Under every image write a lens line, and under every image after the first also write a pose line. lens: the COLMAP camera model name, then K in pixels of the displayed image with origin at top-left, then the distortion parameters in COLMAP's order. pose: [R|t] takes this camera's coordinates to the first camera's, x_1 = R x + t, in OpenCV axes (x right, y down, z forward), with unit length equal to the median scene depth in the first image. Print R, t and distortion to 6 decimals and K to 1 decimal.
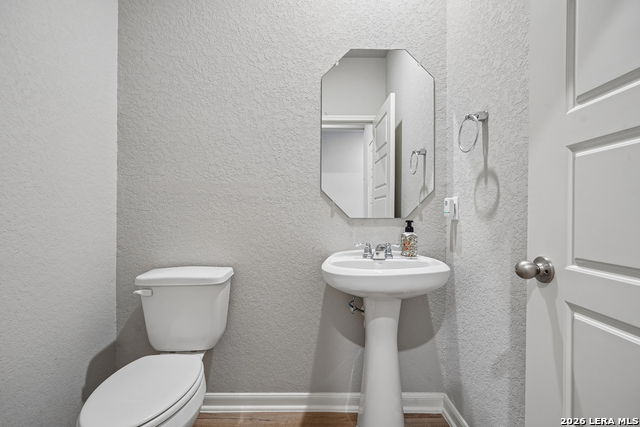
lens RADIAL K [[288.2, 0, 324.6], [0, 288.2, 200.9], [0, 0, 1]] dist [-0.013961, 0.002537]
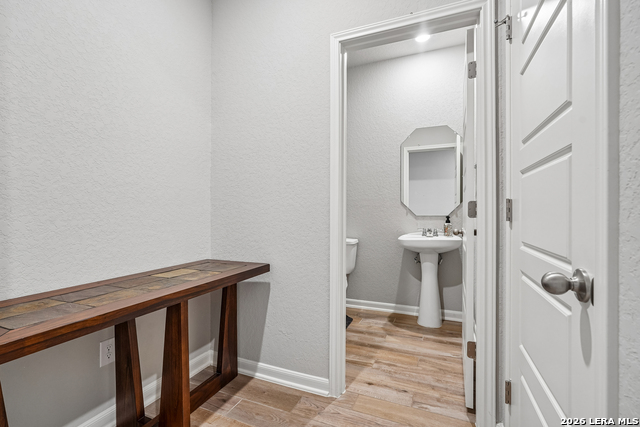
lens RADIAL K [[288.2, 0, 320.8], [0, 288.2, 212.5], [0, 0, 1]] dist [-0.013961, 0.002537]
pose [[0.913855, -0.002060, -0.406037, 0.287750], [0.003735, 0.999987, 0.003334, 0.029335], [0.406025, -0.004563, 0.913851, -1.032060]]
